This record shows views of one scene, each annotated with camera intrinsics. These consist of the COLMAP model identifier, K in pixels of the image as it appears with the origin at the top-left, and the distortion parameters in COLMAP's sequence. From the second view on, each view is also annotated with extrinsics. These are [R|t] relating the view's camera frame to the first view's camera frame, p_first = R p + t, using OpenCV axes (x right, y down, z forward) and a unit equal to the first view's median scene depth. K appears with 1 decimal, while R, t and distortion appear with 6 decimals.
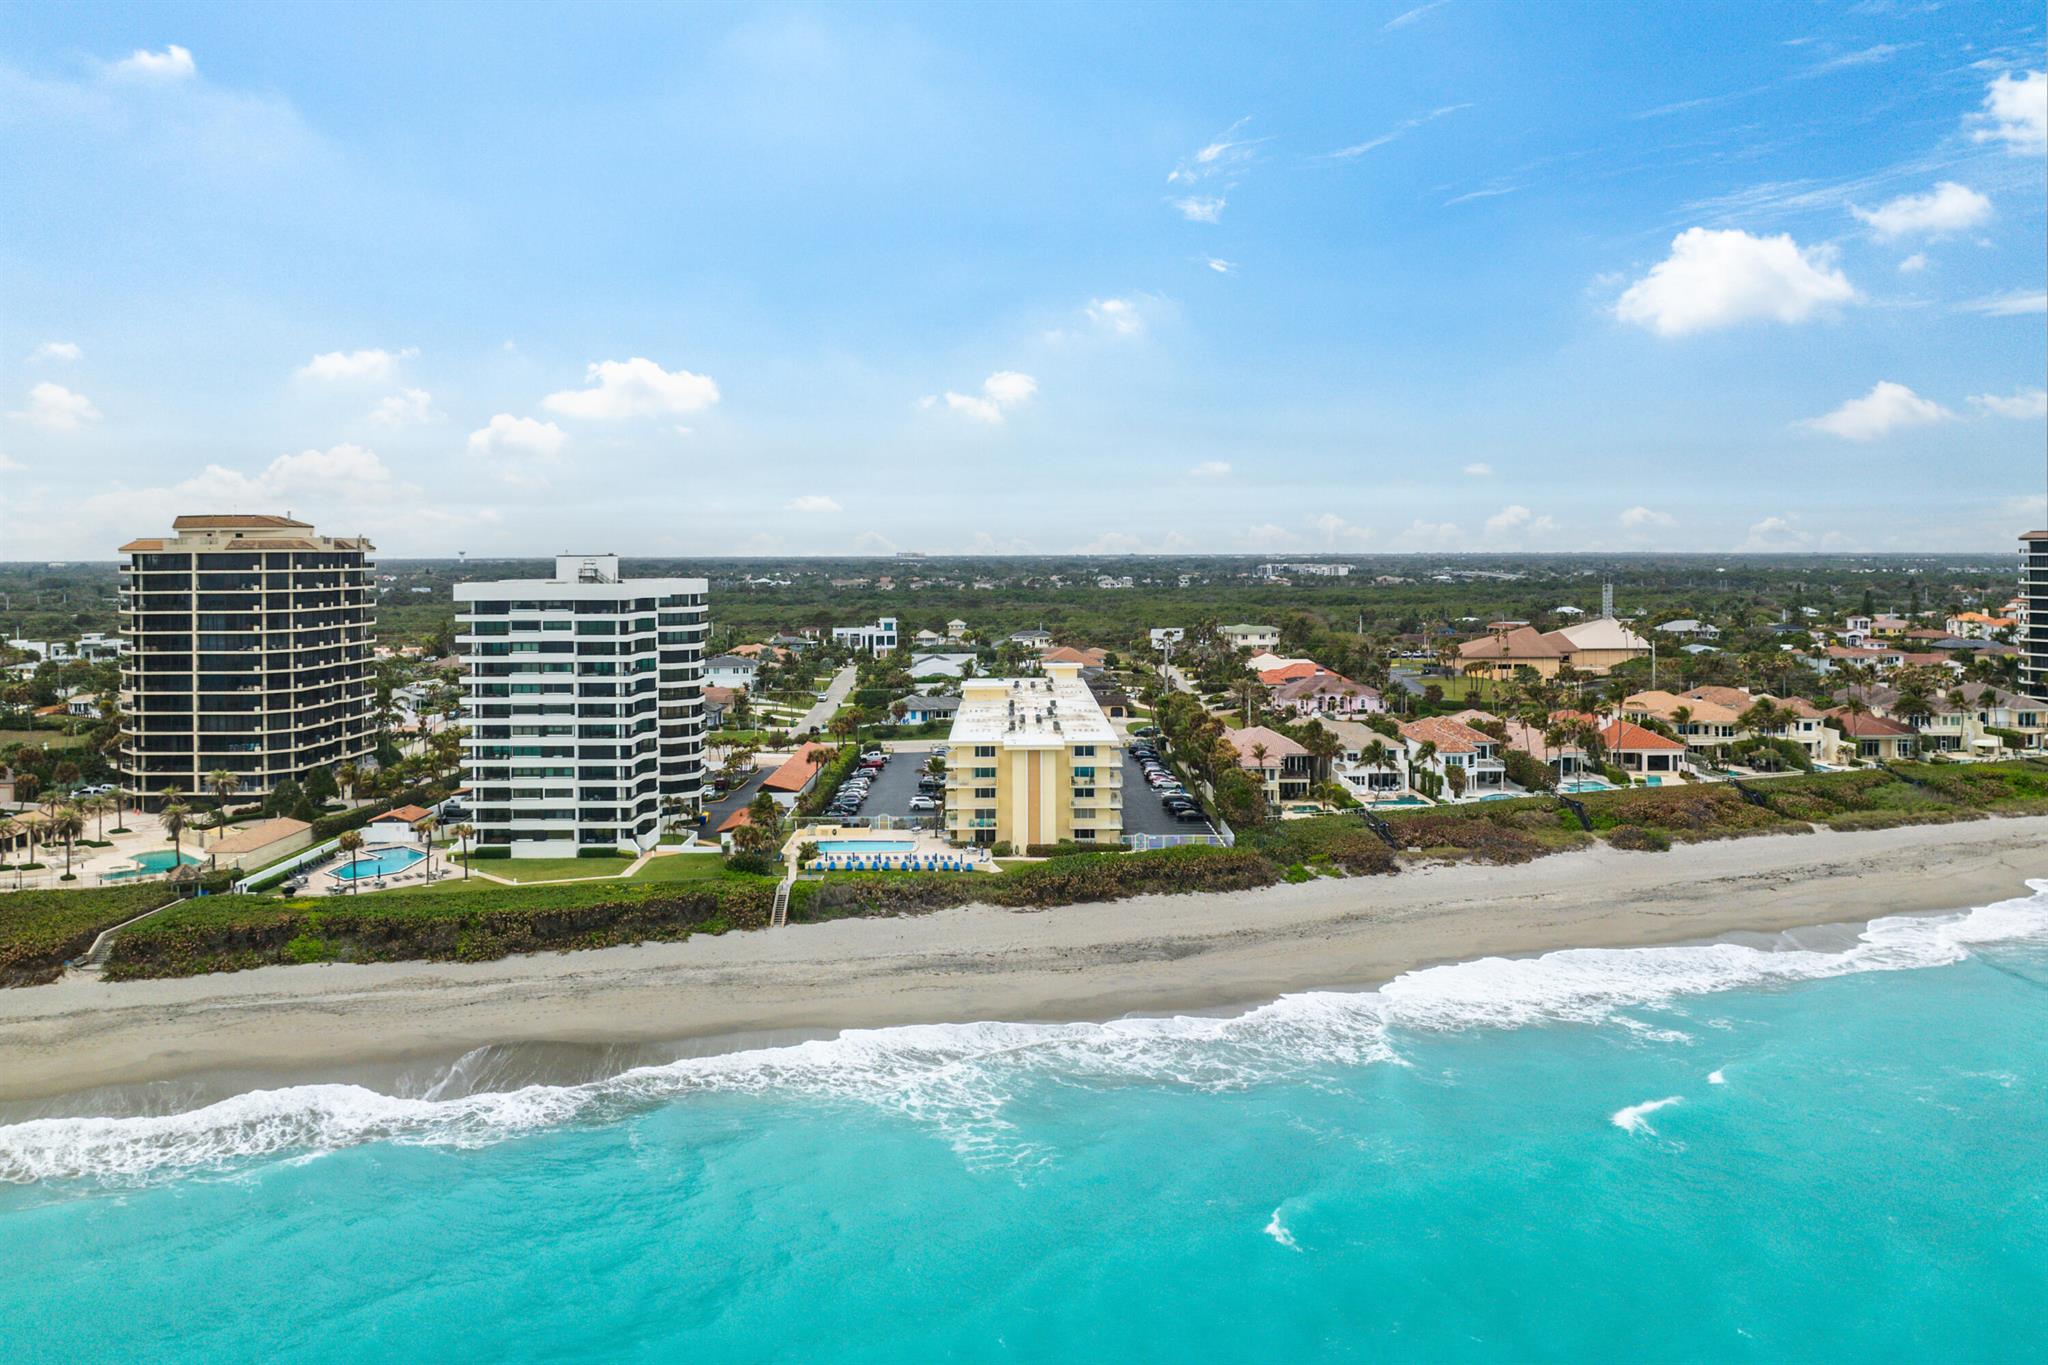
lens RADIAL K [[1550.0, 0, 1020.6], [0, 1550.0, 687.6], [0, 0, 1]] dist [-0.008457, -0.036143]
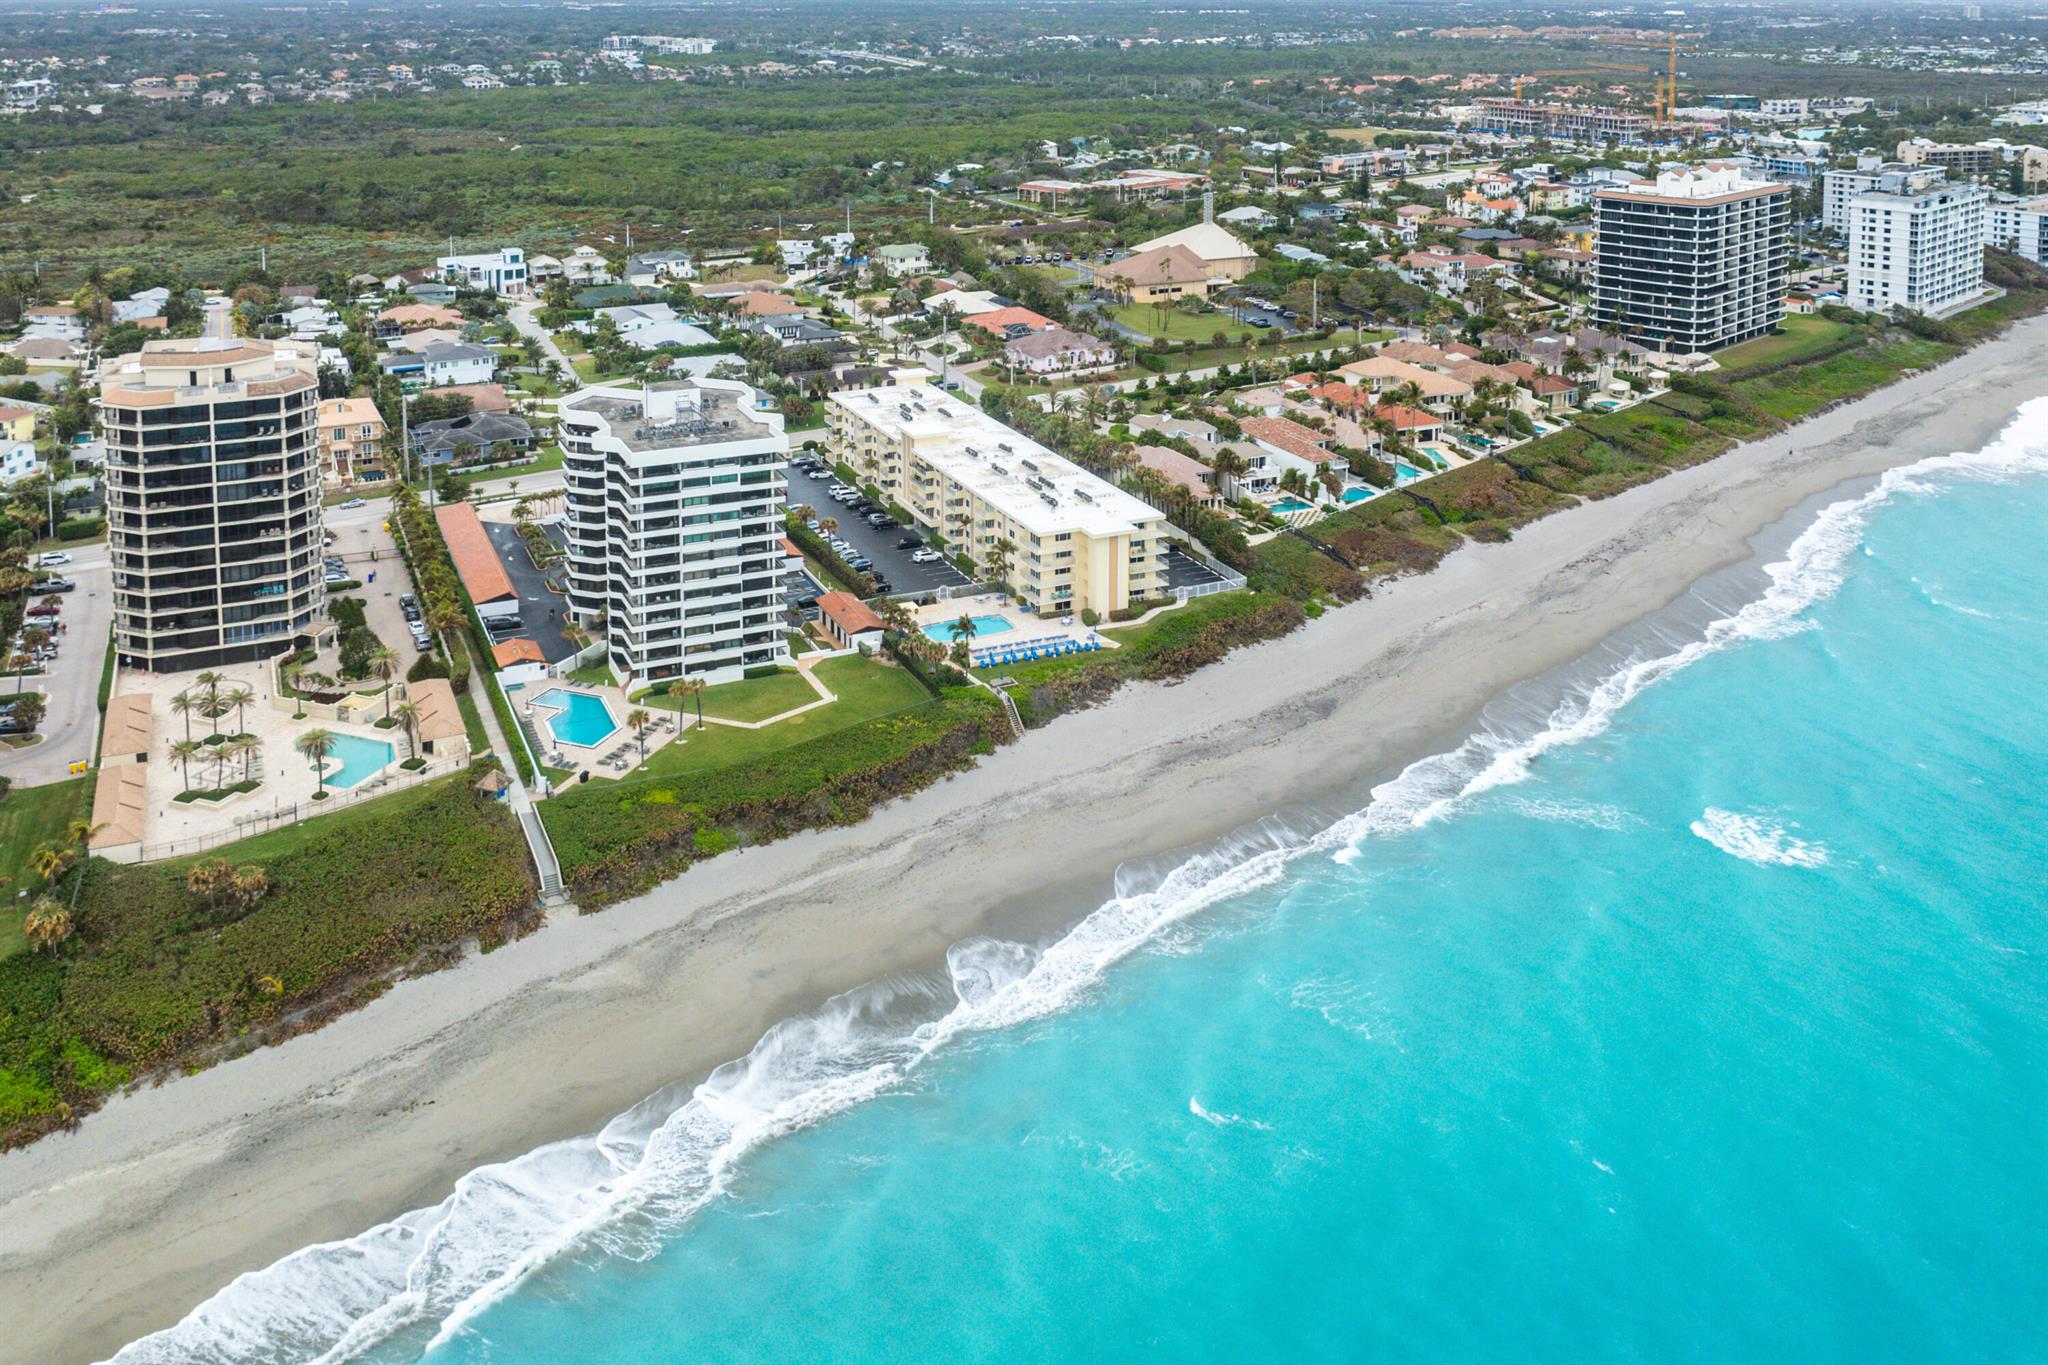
lens RADIAL K [[1550.0, 0, 1036.6], [0, 1550.0, 686.3], [0, 0, 1]] dist [-0.008457, -0.036143]
pose [[0.926549, -0.148840, 0.345476, -0.462363], [0.037232, 0.950169, 0.309503, -0.214320], [-0.374328, -0.273907, 0.885920, -0.062820]]
